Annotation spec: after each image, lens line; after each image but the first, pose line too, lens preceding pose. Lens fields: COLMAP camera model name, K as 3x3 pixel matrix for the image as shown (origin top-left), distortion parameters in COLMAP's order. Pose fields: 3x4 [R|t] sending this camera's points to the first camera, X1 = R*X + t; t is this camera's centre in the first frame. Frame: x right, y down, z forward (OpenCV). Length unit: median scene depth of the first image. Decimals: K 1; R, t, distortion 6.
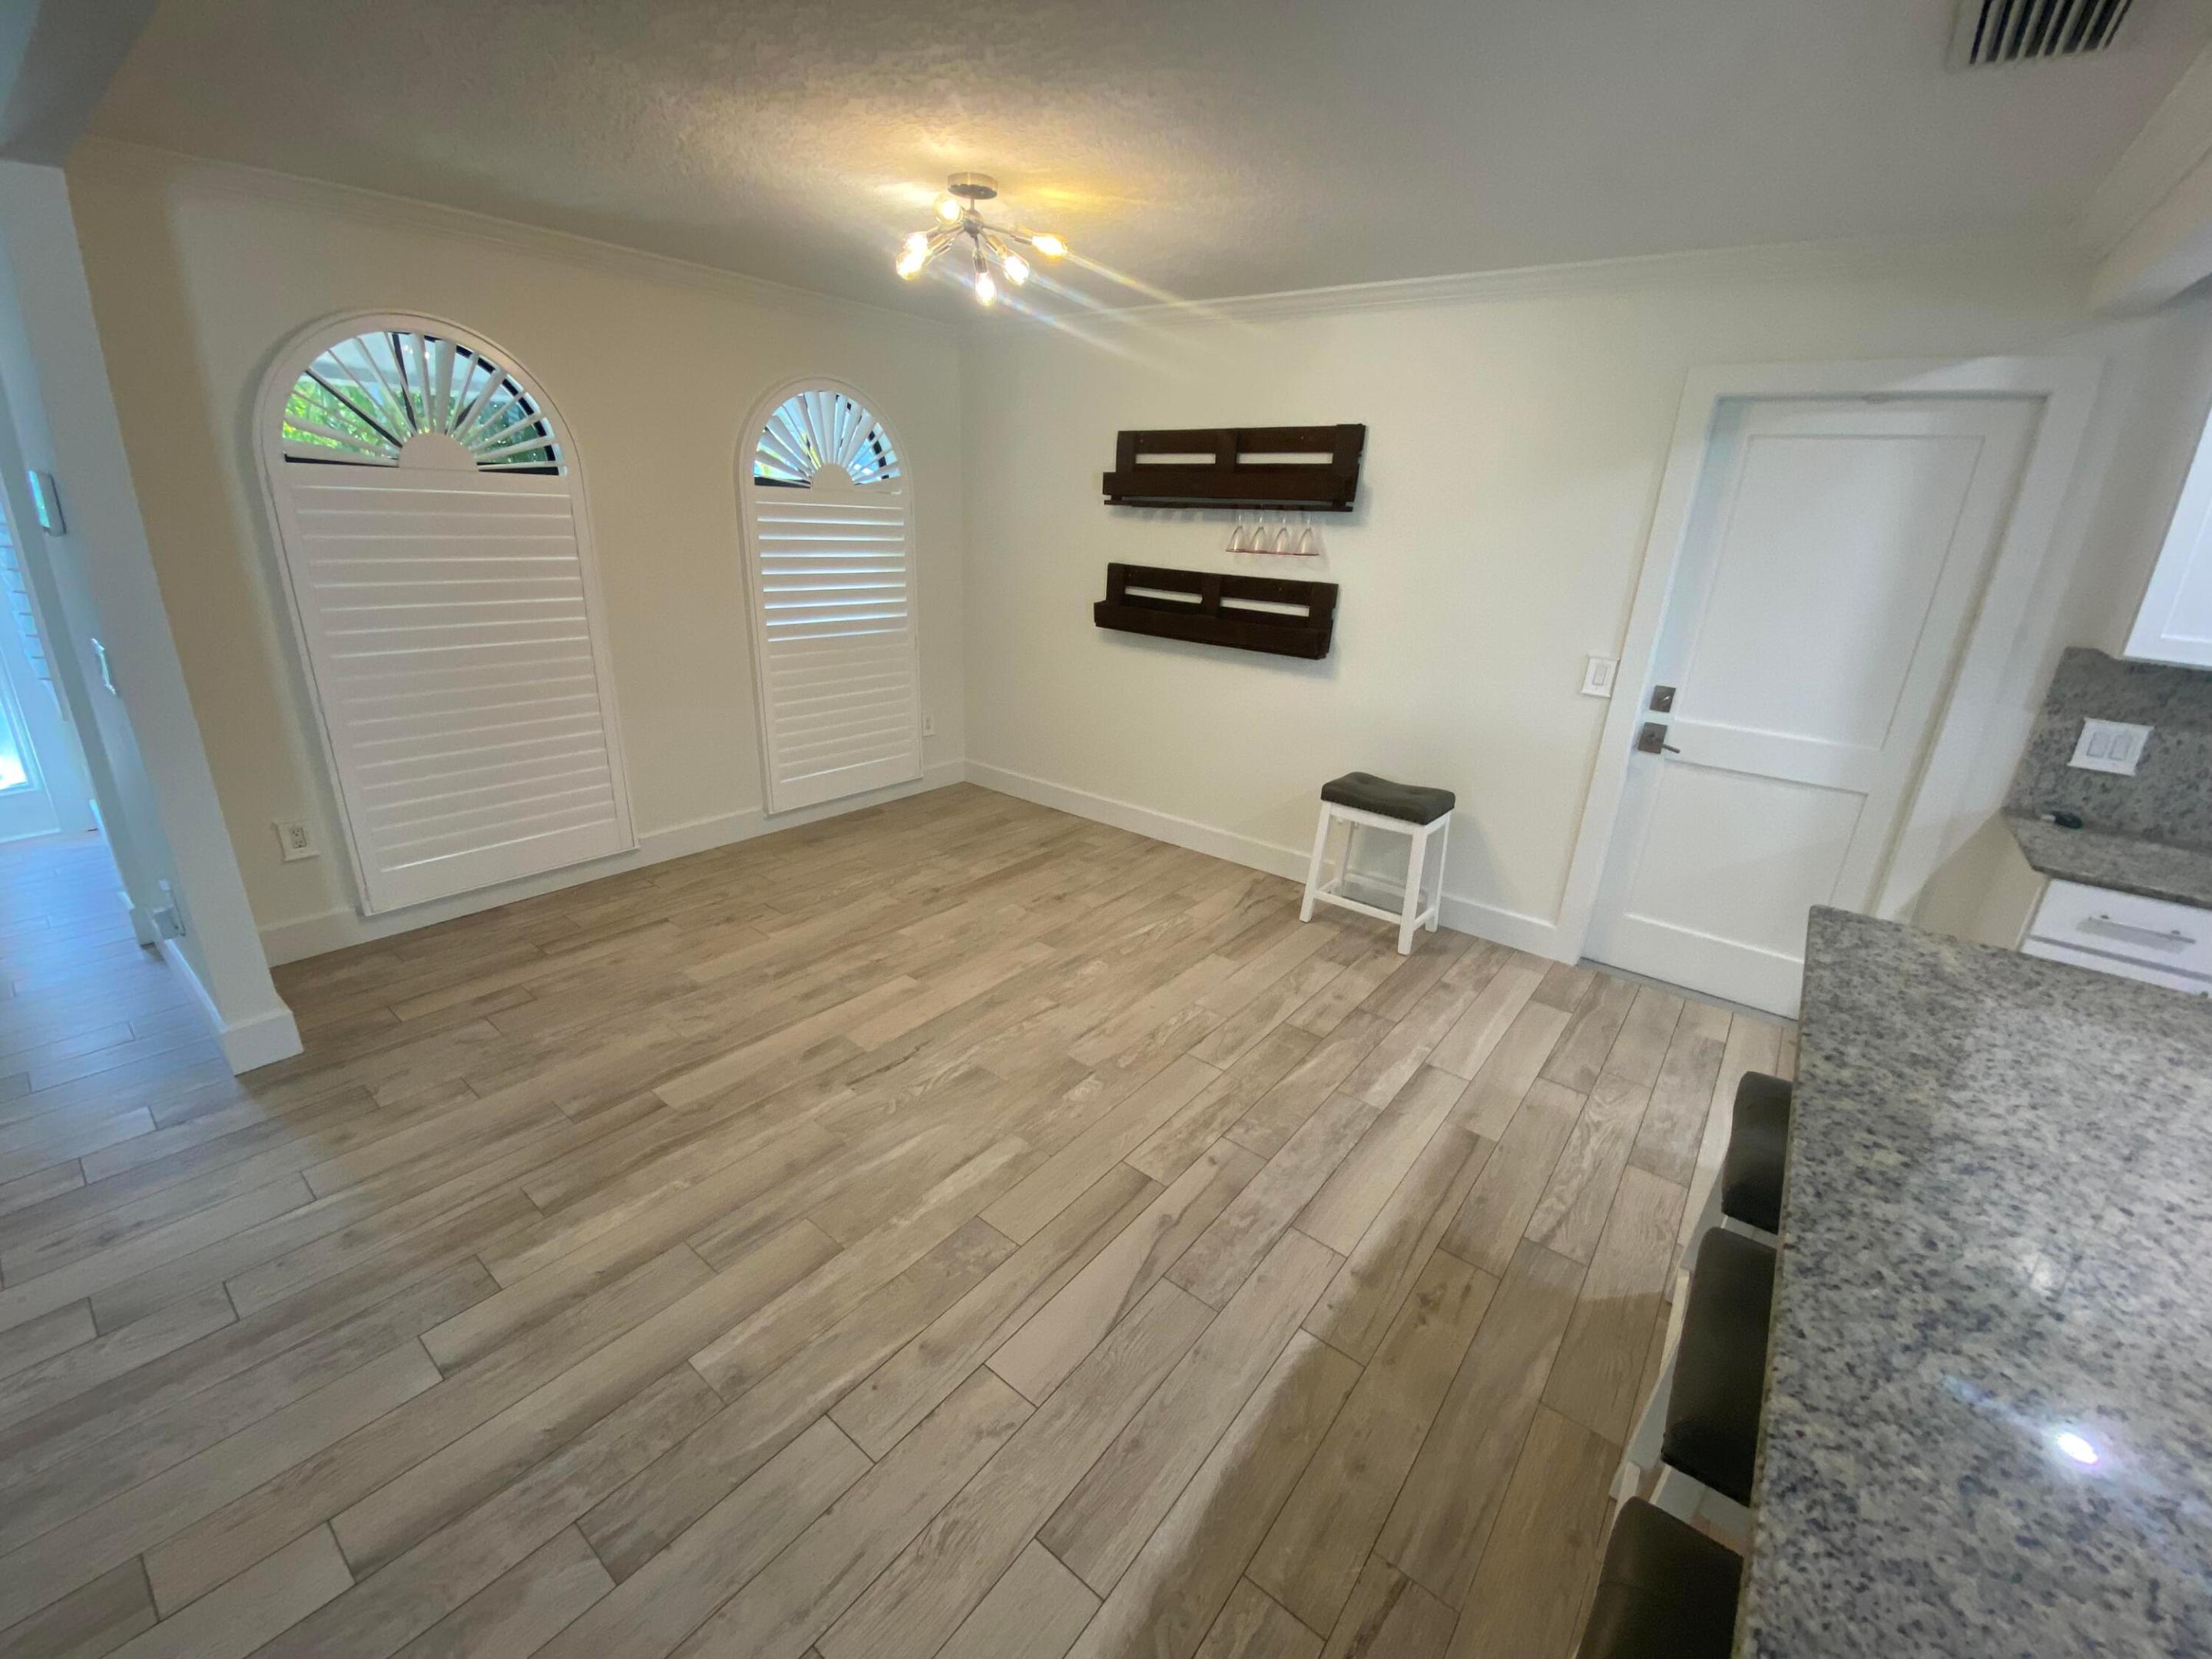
lens RADIAL K [[902.9, 0, 1115.5], [0, 902.9, 837.0], [0, 0, 1]] dist [0.006457, -0.008789]
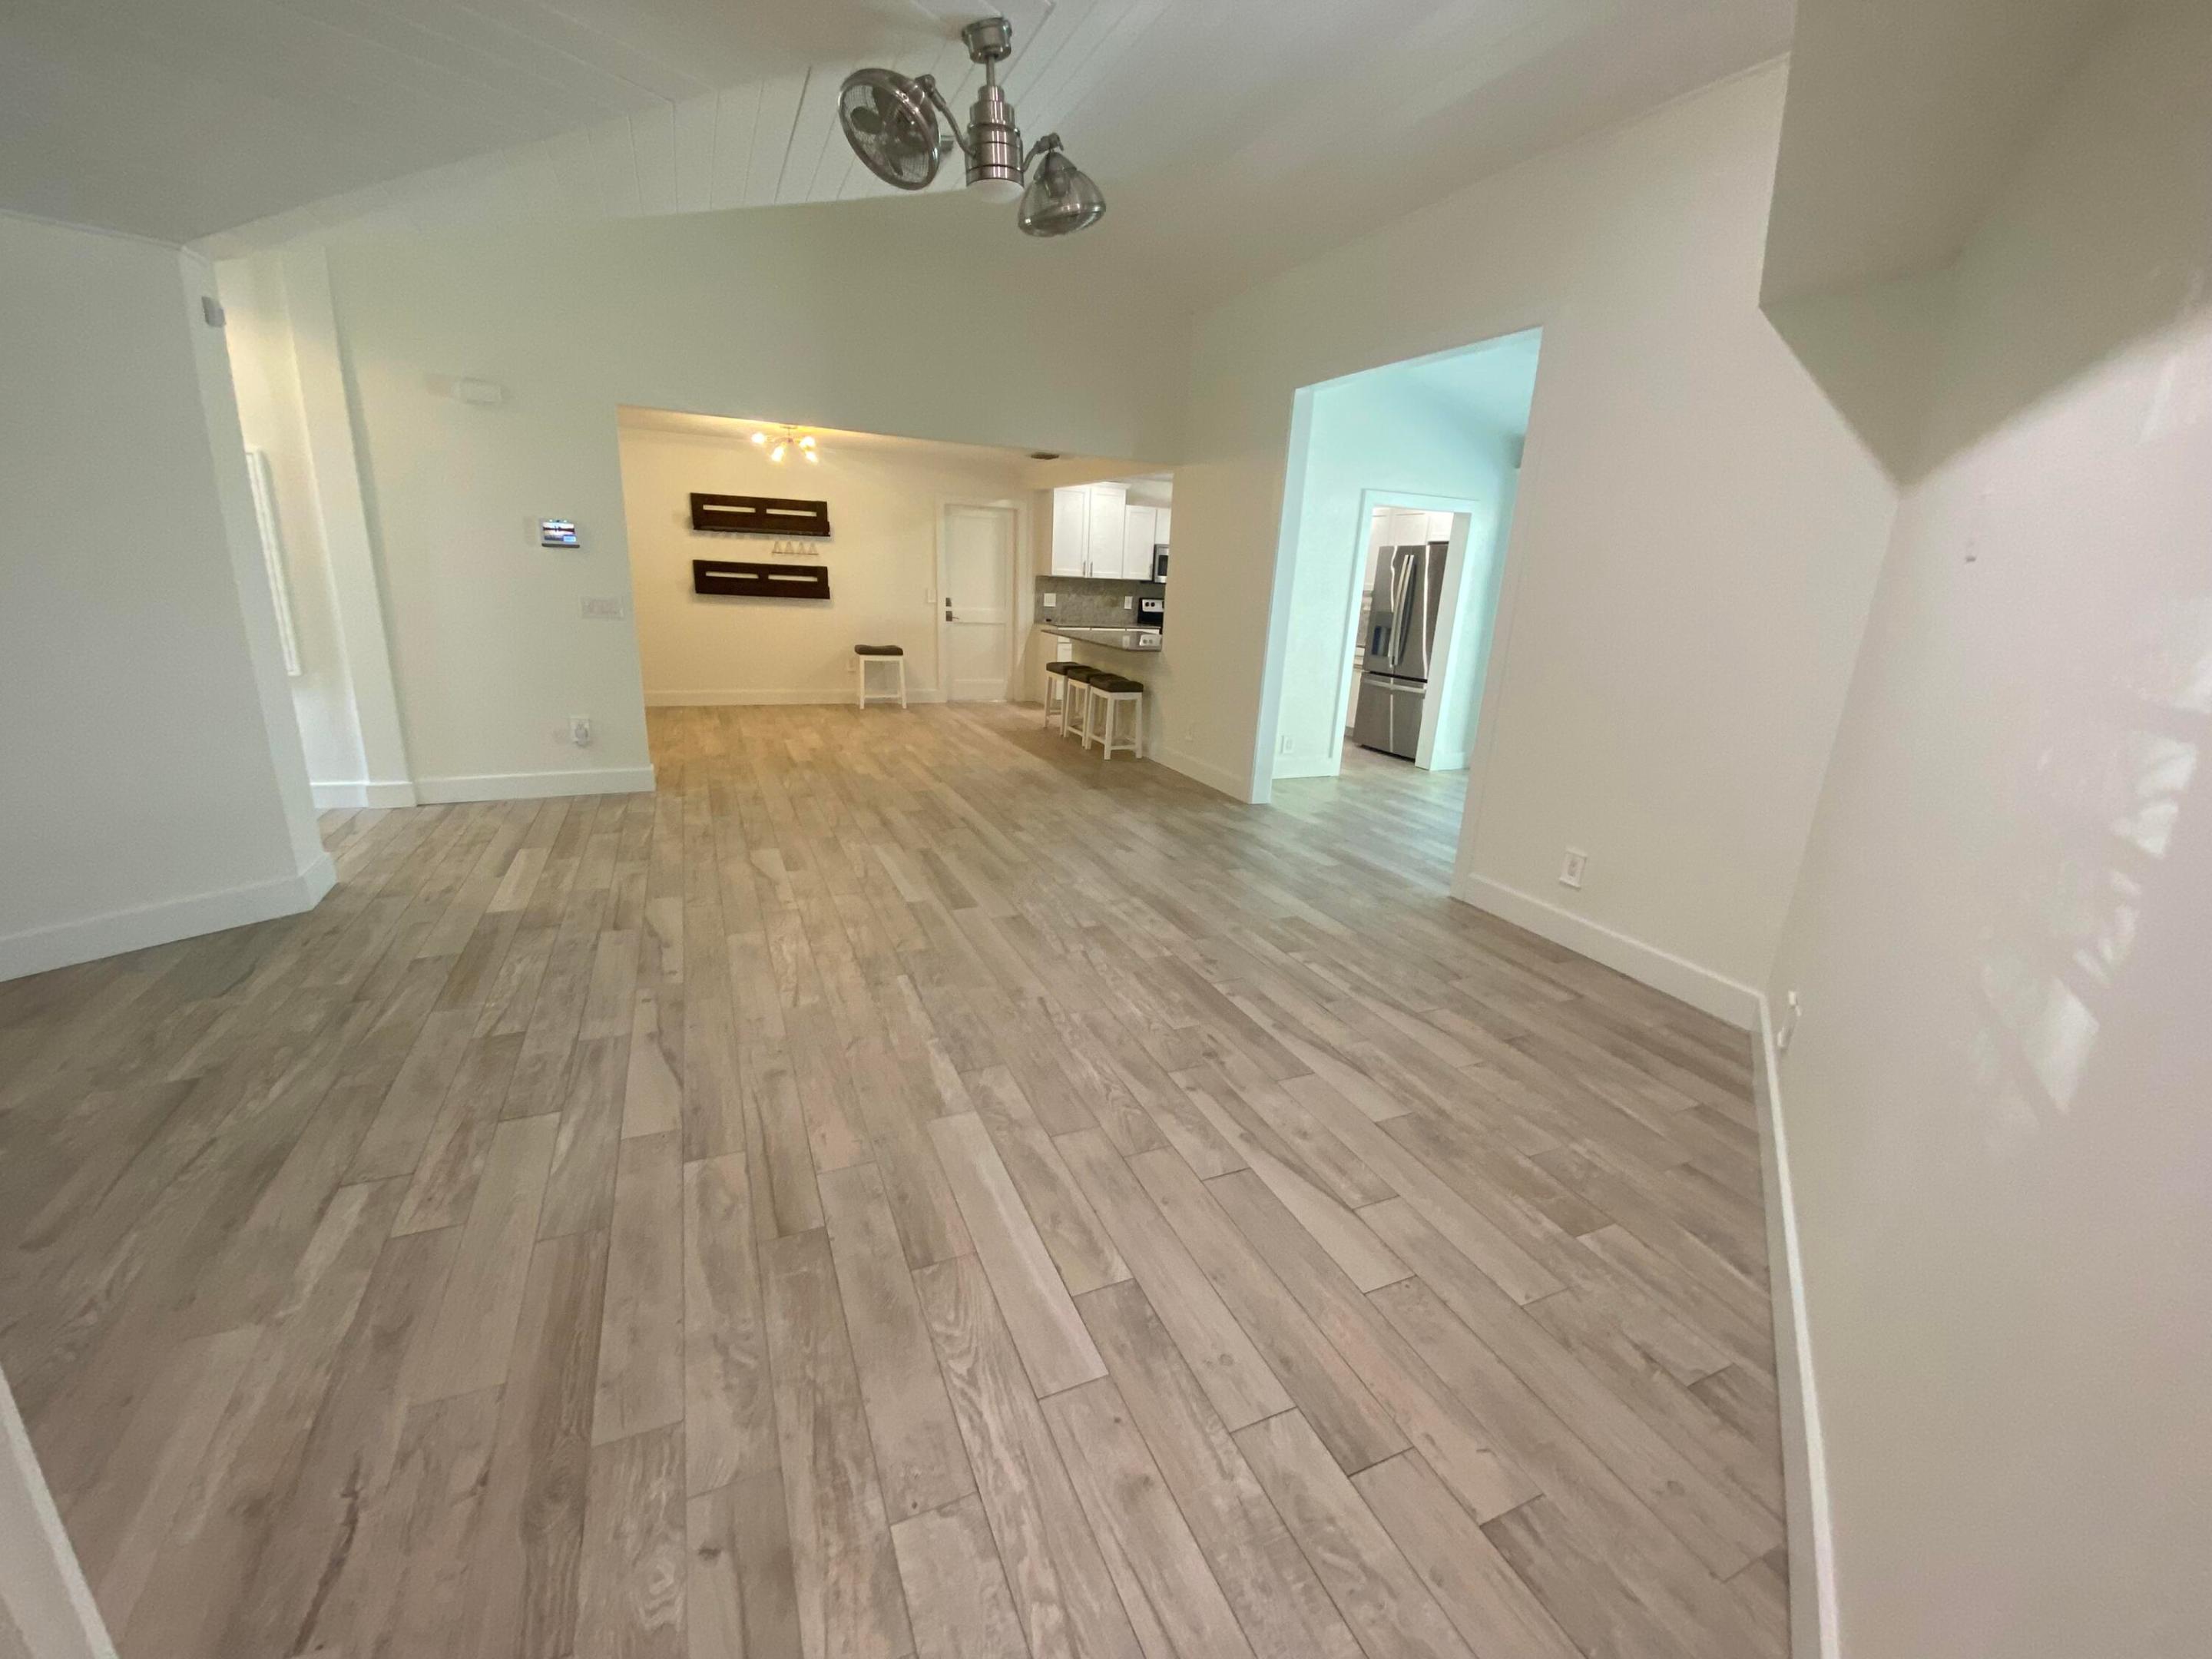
lens RADIAL K [[902.9, 0, 1095.4], [0, 902.9, 827.1], [0, 0, 1]] dist [0.006457, -0.008789]
pose [[0.468568, -0.260239, 0.844227, -1.886997], [0.274355, 0.951242, 0.140953, 0.269545], [-0.839746, 0.165572, 0.517120, -0.831169]]
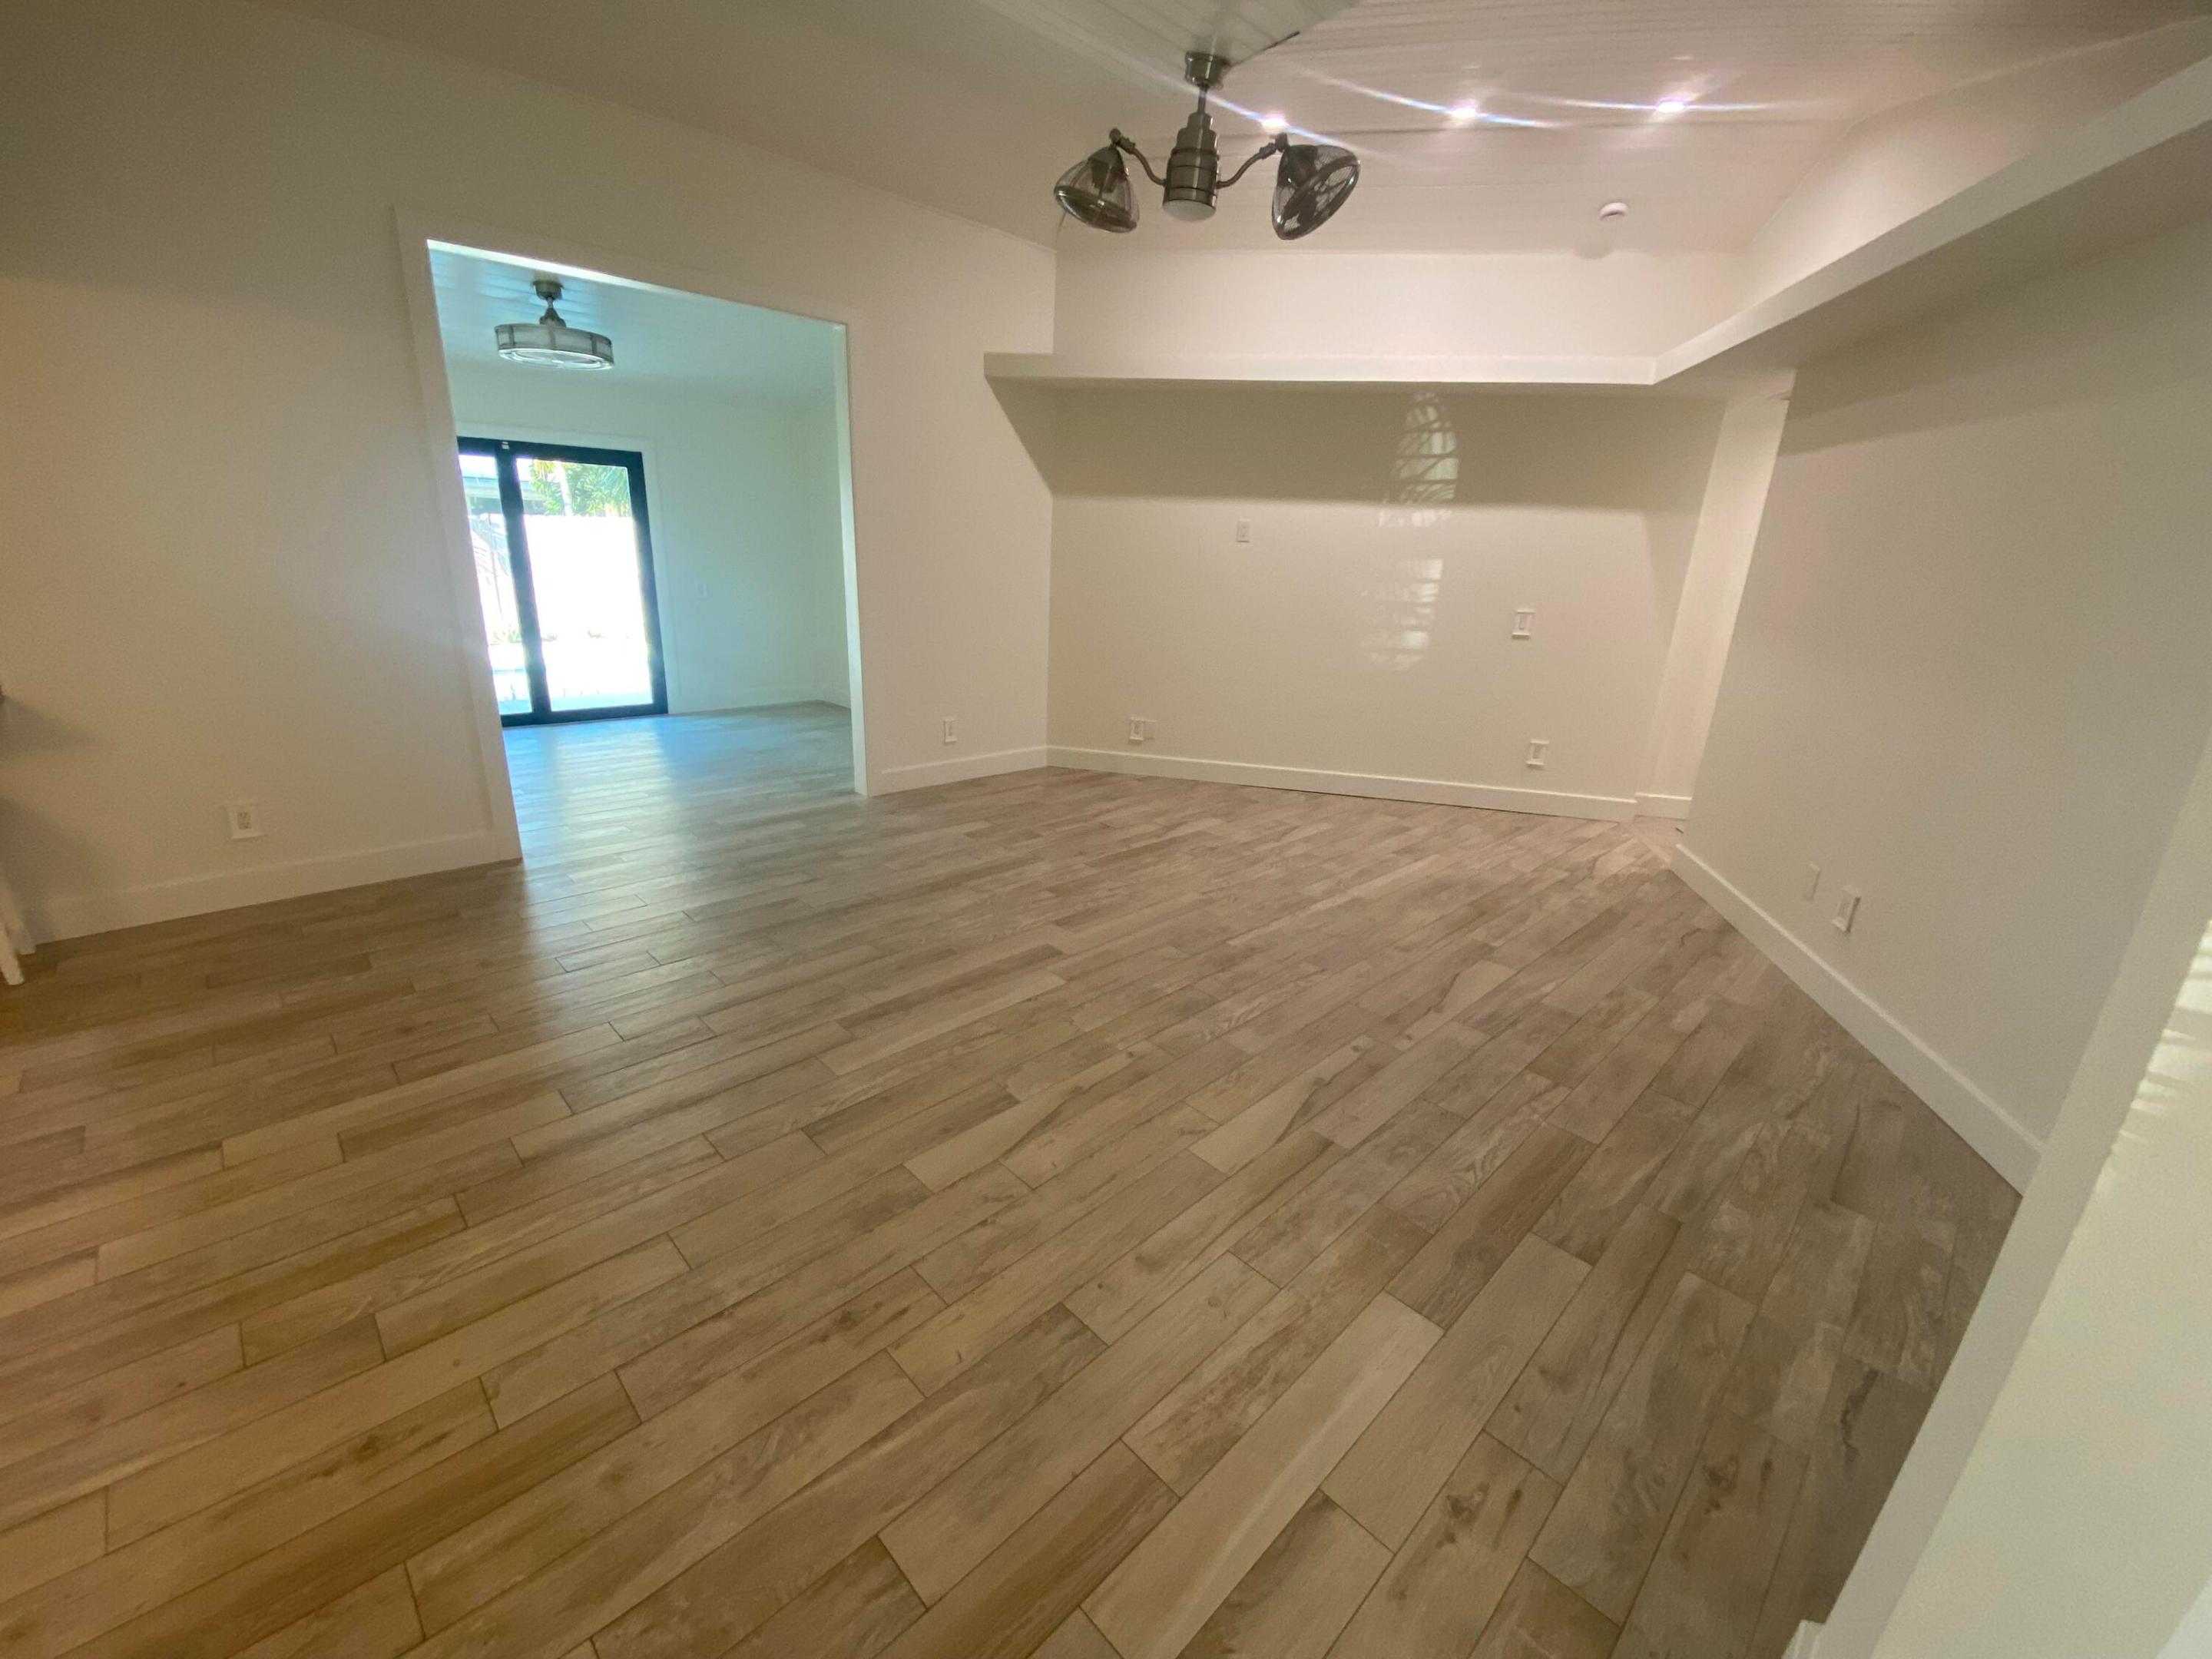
lens RADIAL K [[902.9, 0, 1099.8], [0, 902.9, 828.8], [0, 0, 1]] dist [0.006457, -0.008789]
pose [[-0.988811, -0.109069, 0.101767, -1.104641], [-0.023885, 0.789163, 0.613719, -0.294451], [-0.147248, 0.604421, -0.782939, 0.742788]]
